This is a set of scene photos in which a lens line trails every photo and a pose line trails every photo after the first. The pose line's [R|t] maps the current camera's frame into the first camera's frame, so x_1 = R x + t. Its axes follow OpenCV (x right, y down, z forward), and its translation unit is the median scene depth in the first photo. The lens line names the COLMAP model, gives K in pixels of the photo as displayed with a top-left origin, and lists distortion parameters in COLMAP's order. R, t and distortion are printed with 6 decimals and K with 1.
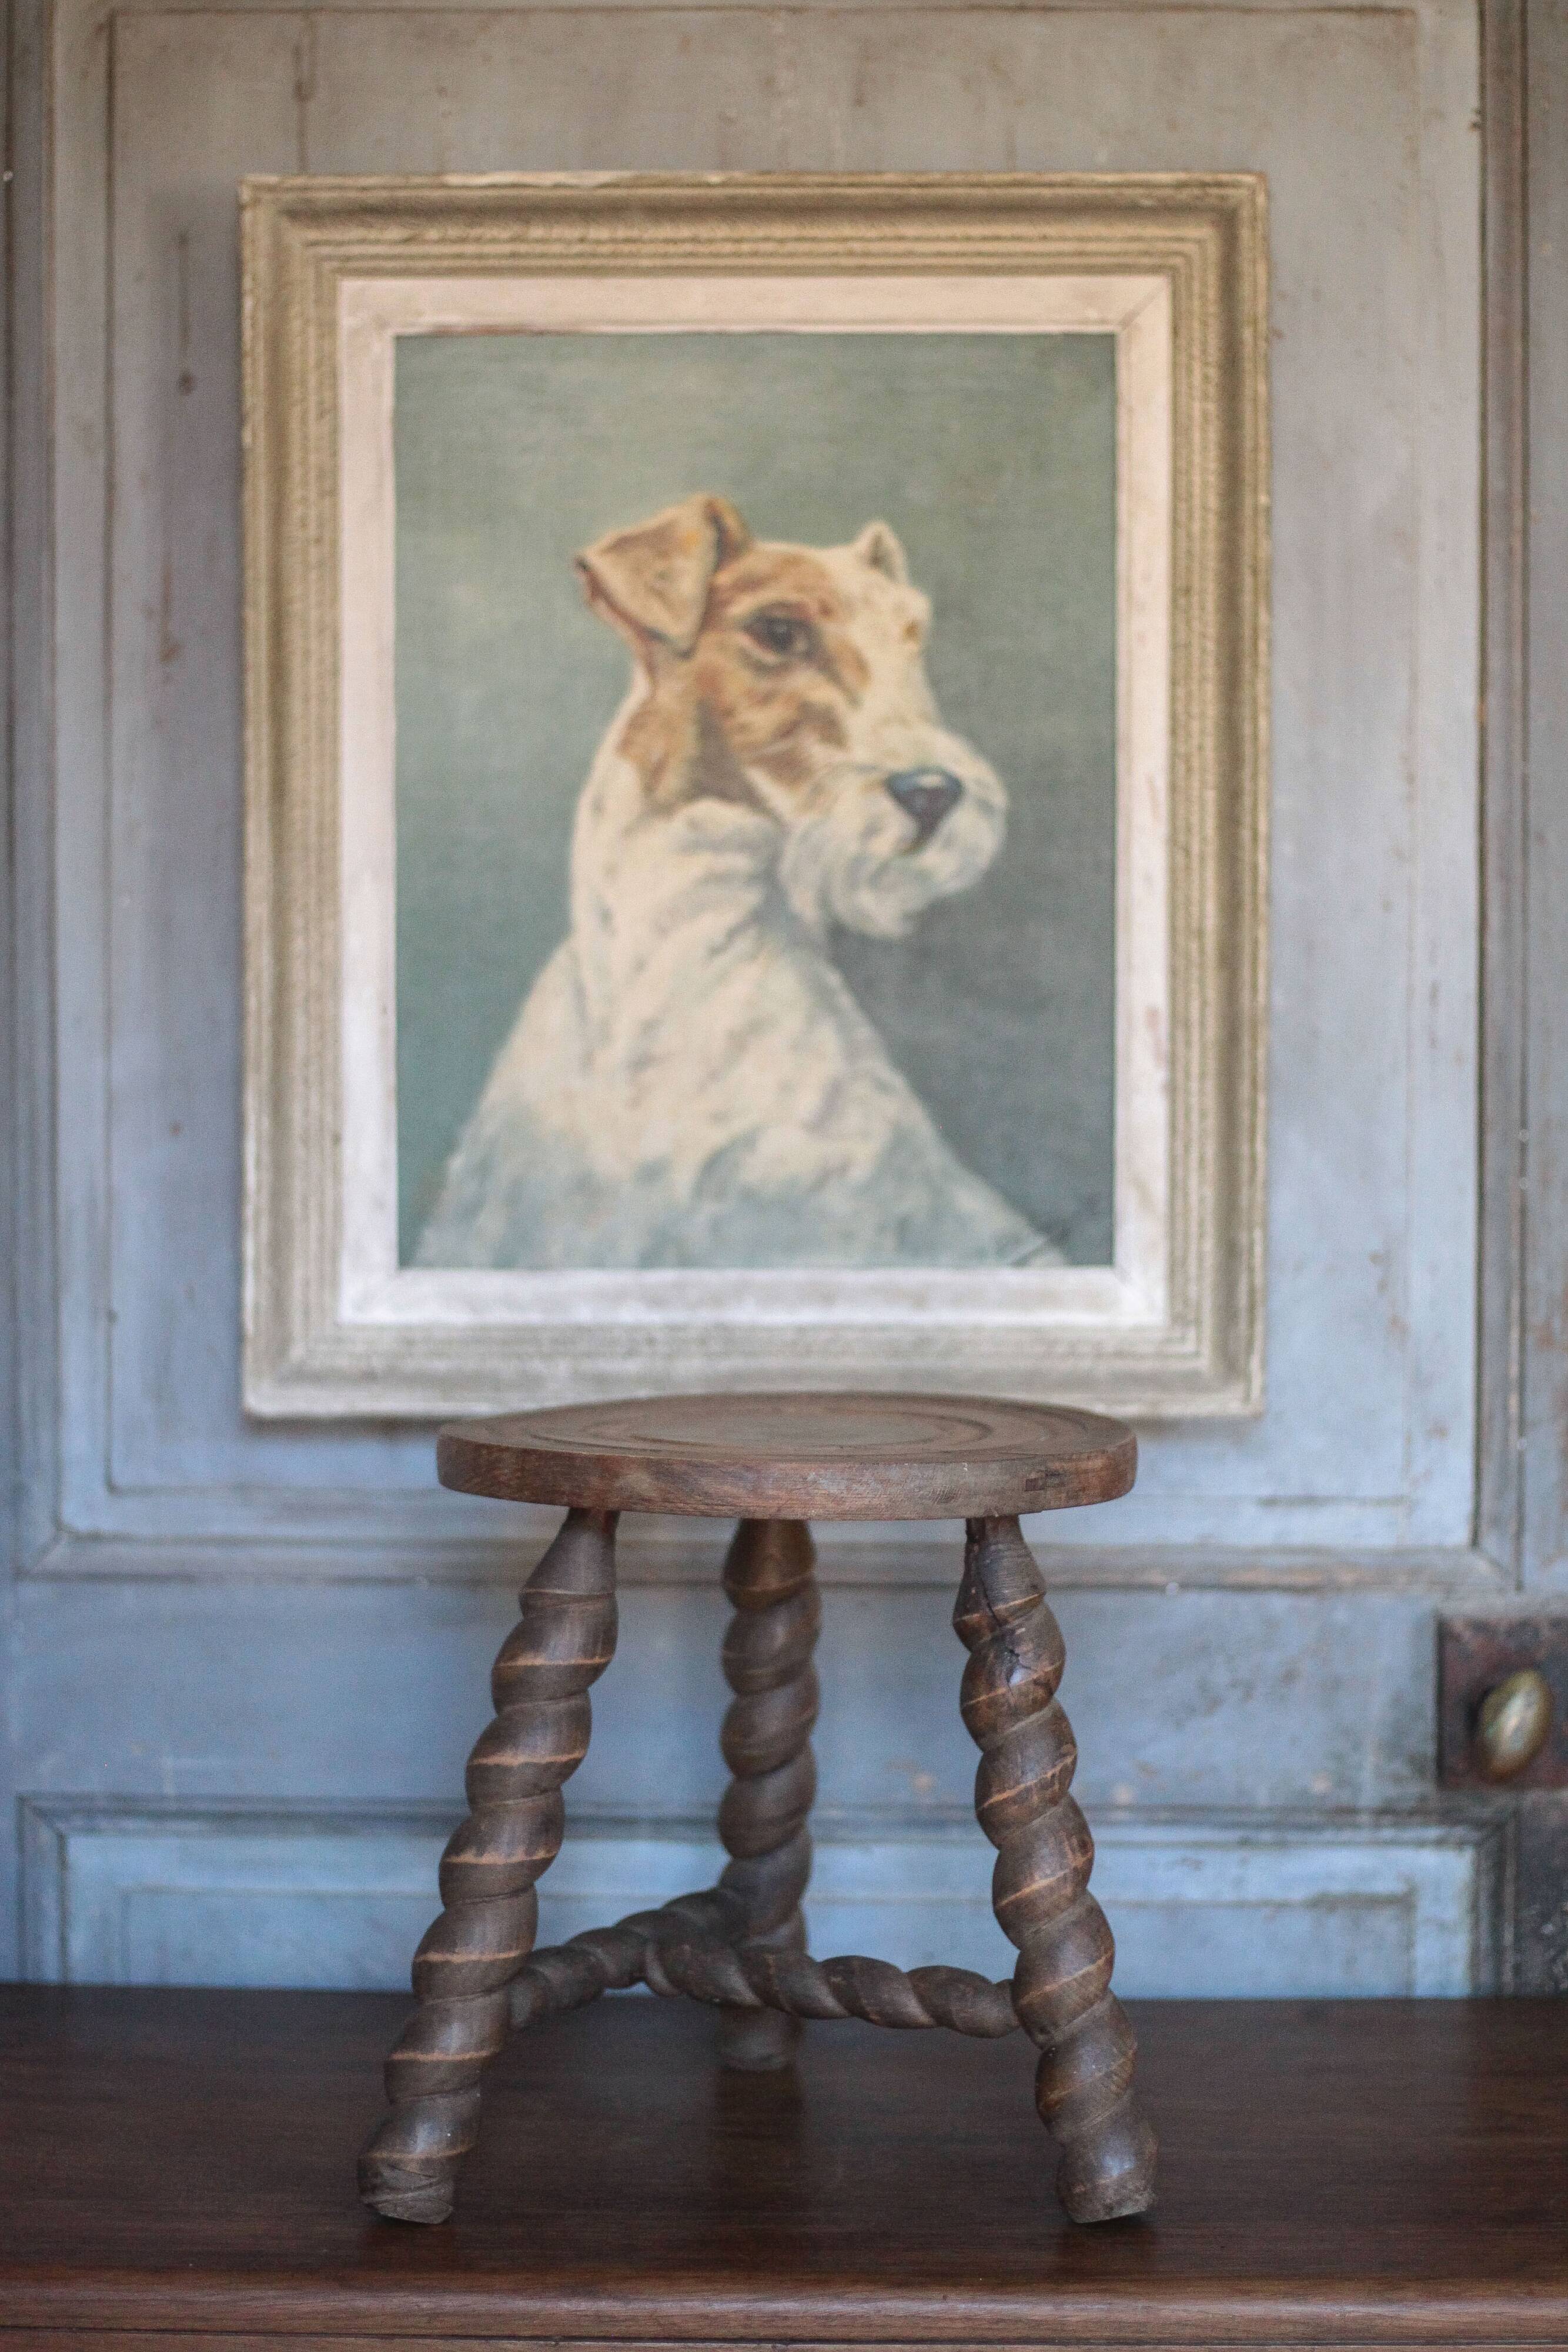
lens RADIAL K [[4598.2, 0, 796.4], [0, 4598.2, 1154.0], [0, 0, 1]] dist [-0.124737, 0.000000]
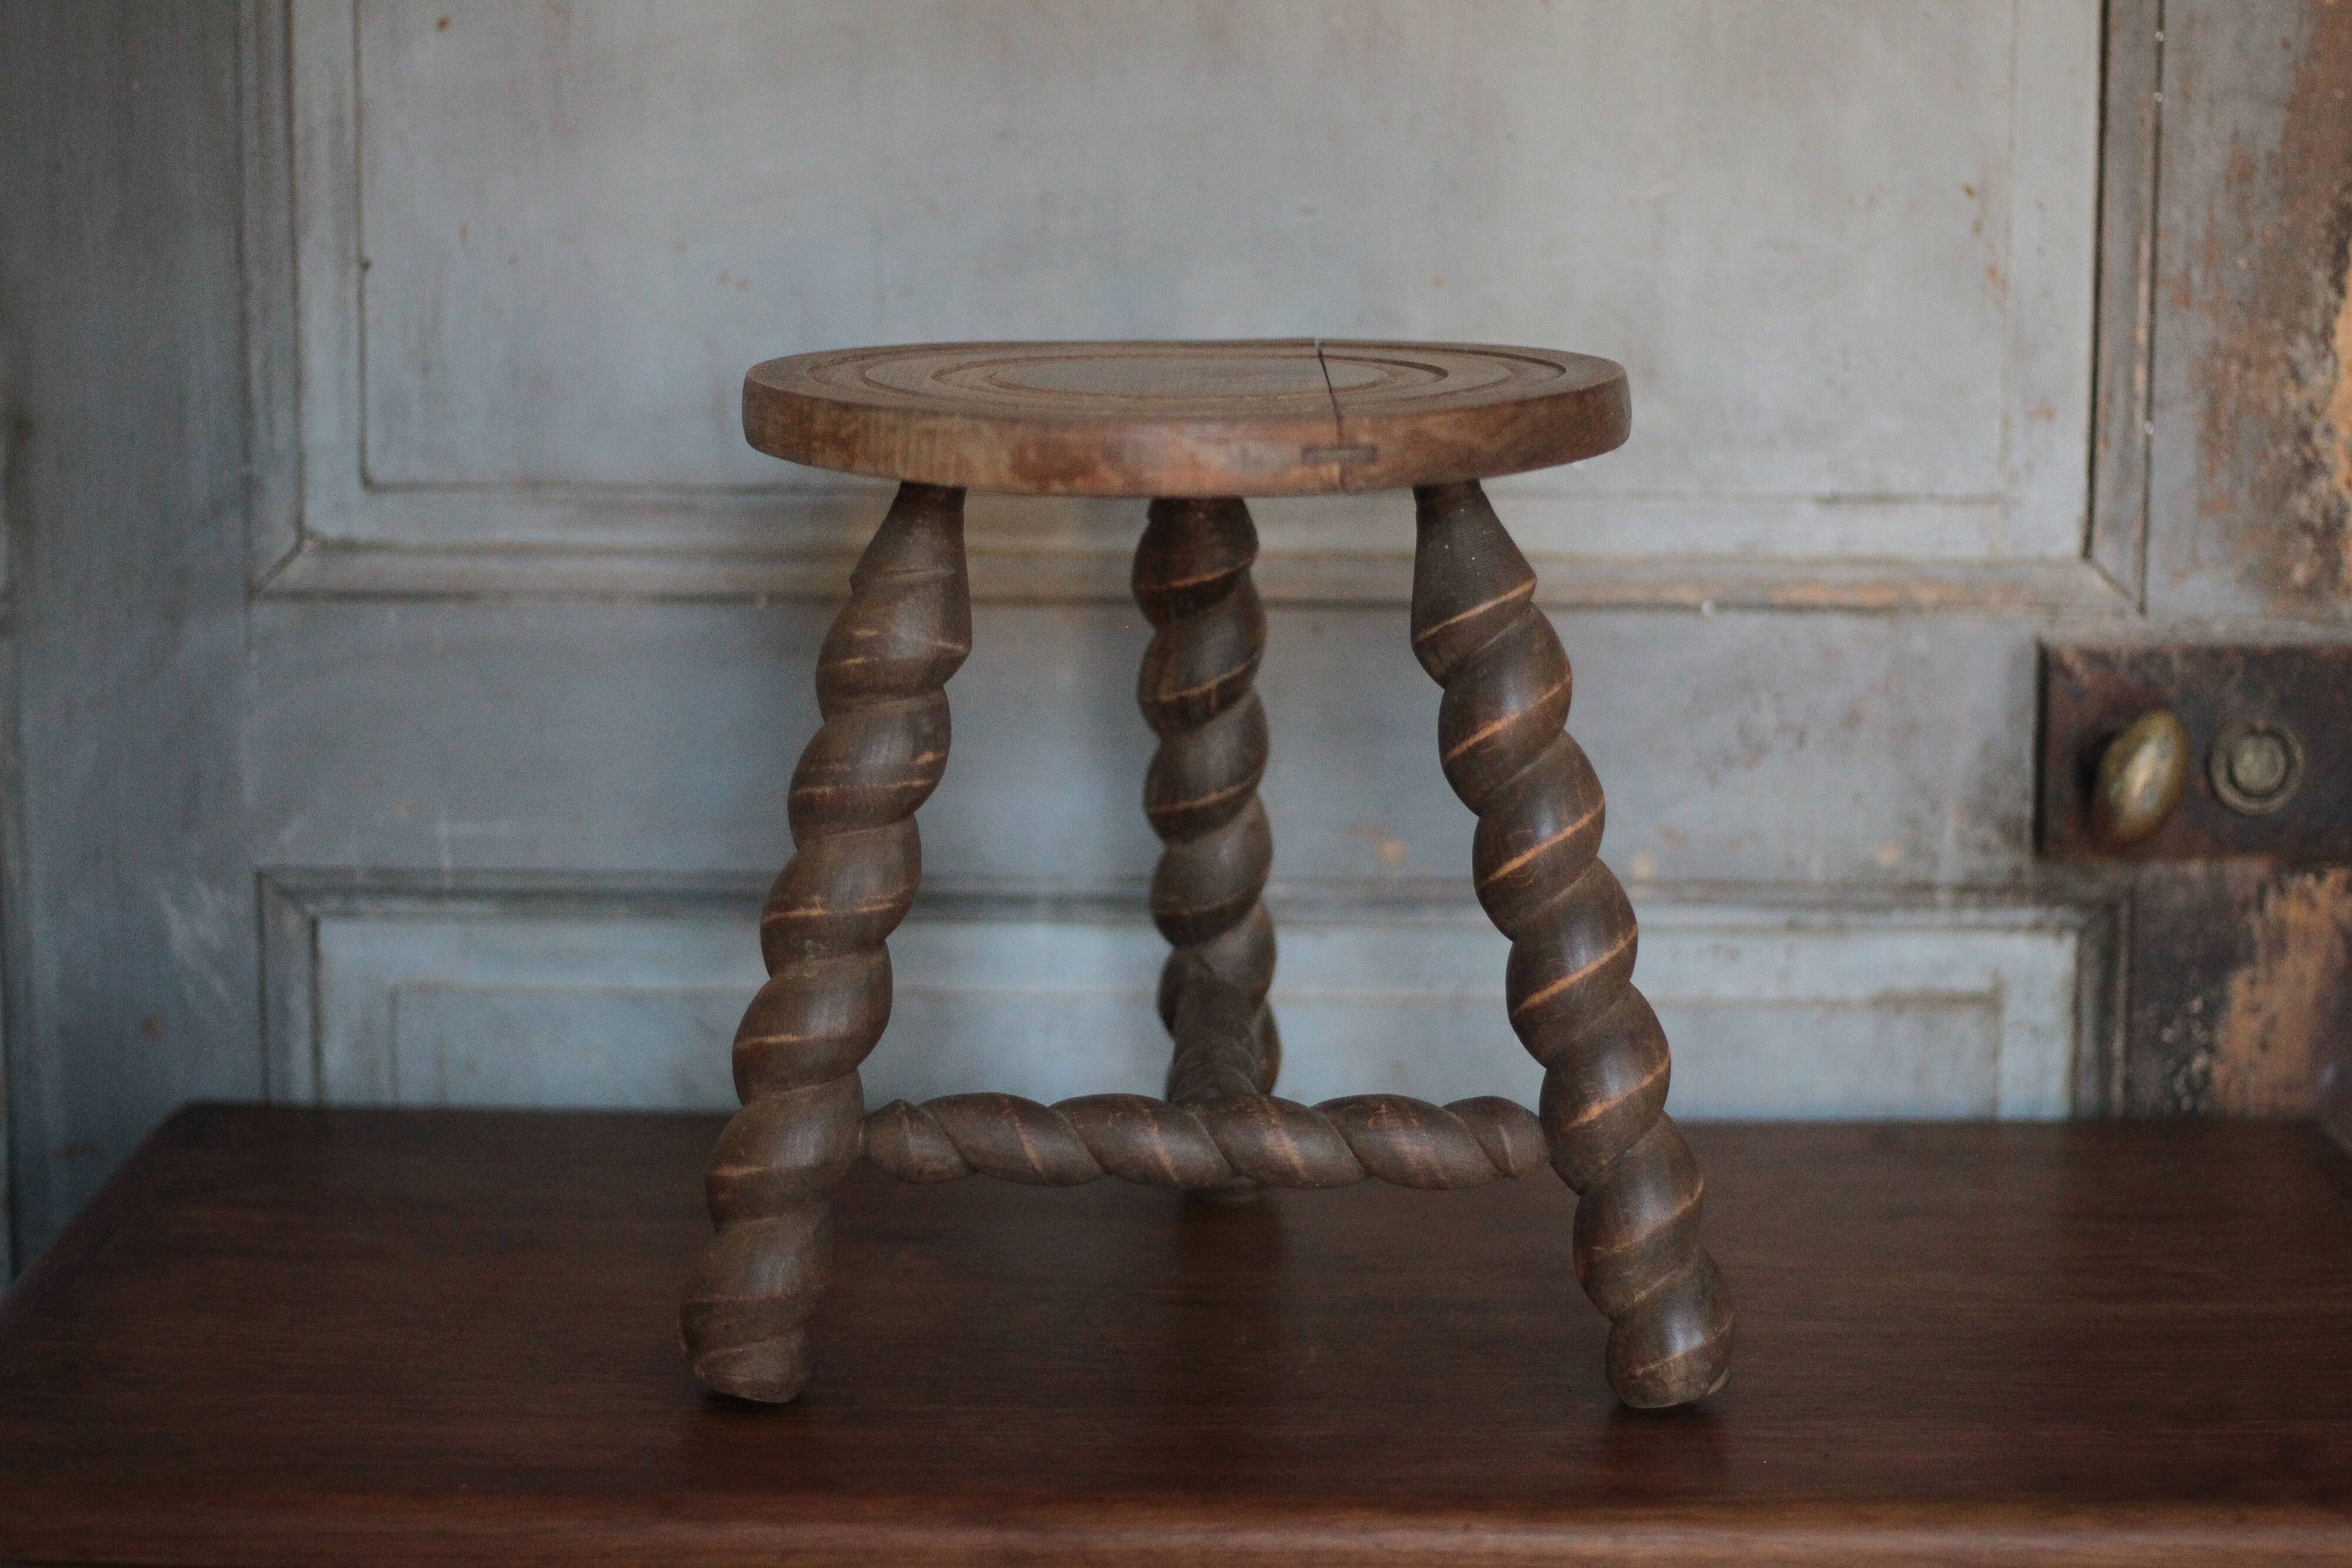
lens RADIAL K [[4598.2, 0, 1175.6], [0, 4598.2, 782.0], [0, 0, 1]] dist [-0.124737, 0.000000]
pose [[0.999938, -0.000351, 0.011105, -0.019638], [-0.000943, 0.993216, 0.116281, 0.033404], [-0.011071, -0.116285, 0.993154, 0.216518]]
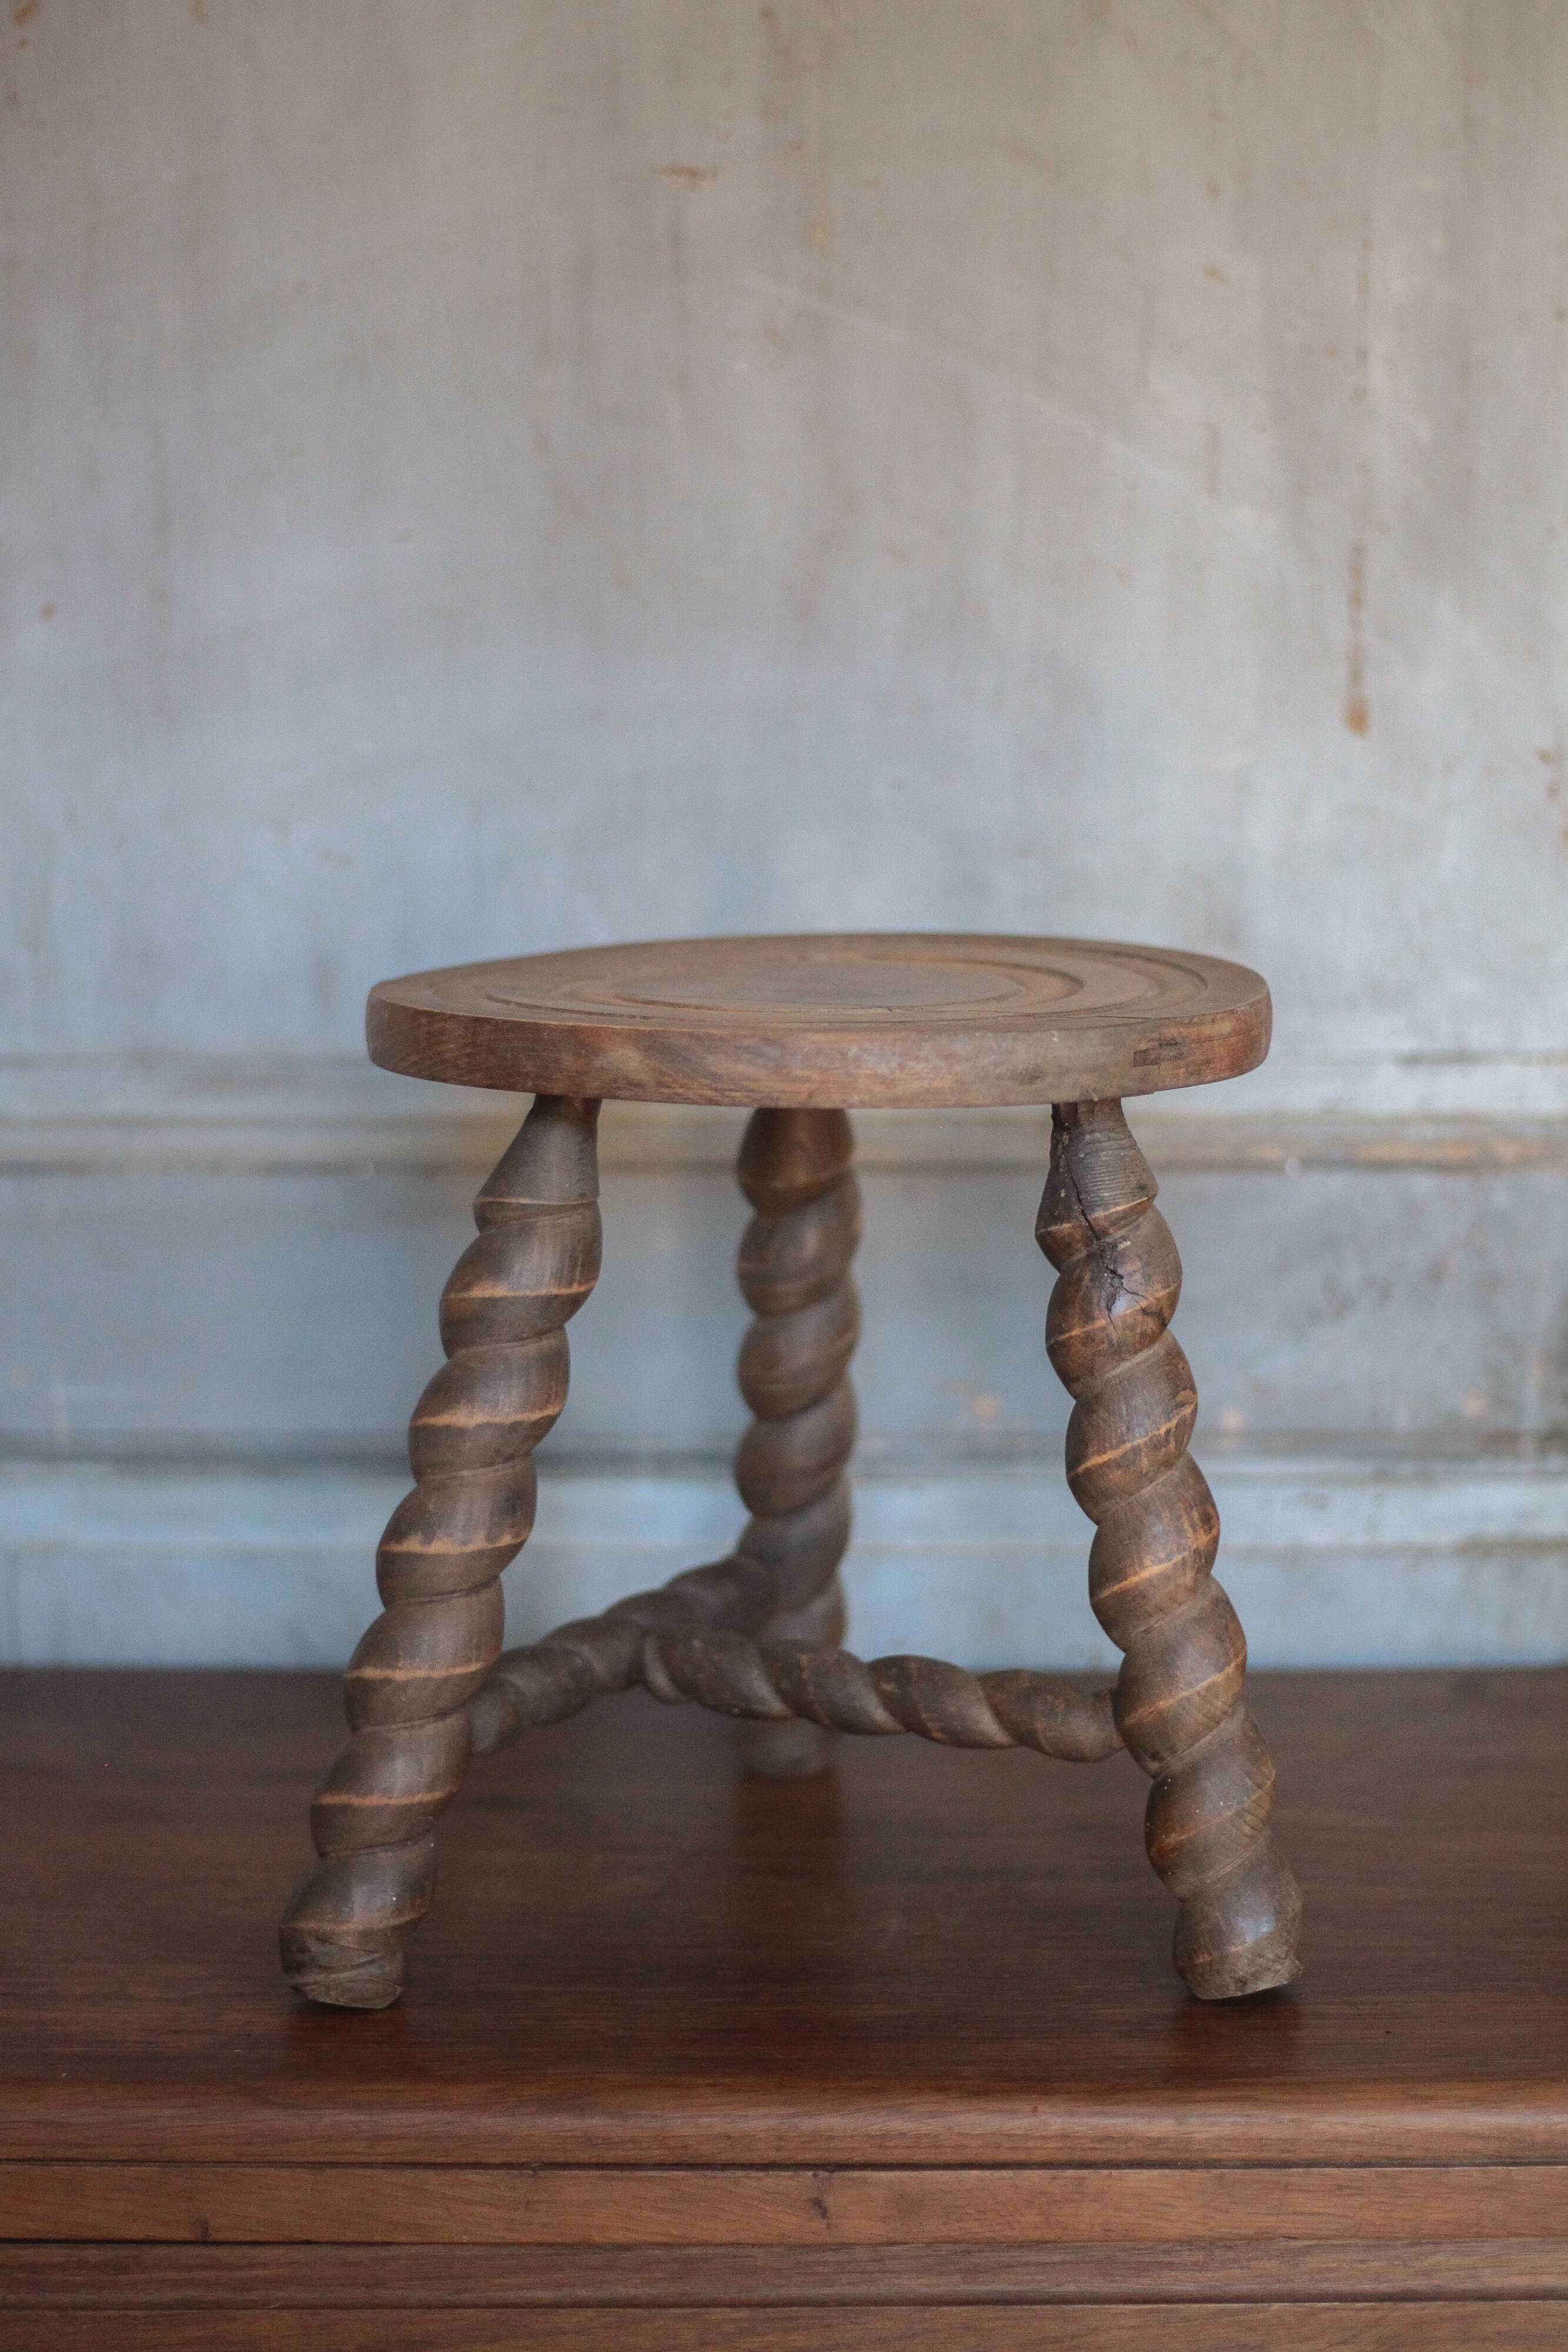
lens RADIAL K [[4598.2, 0, 793.5], [0, 4598.2, 1170.1], [0, 0, 1]] dist [-0.124737, 0.000000]
pose [[0.999937, -0.010607, -0.003716, -0.003202], [0.010954, 0.993737, 0.111205, 0.004277], [0.002513, -0.111239, 0.993791, 0.201463]]
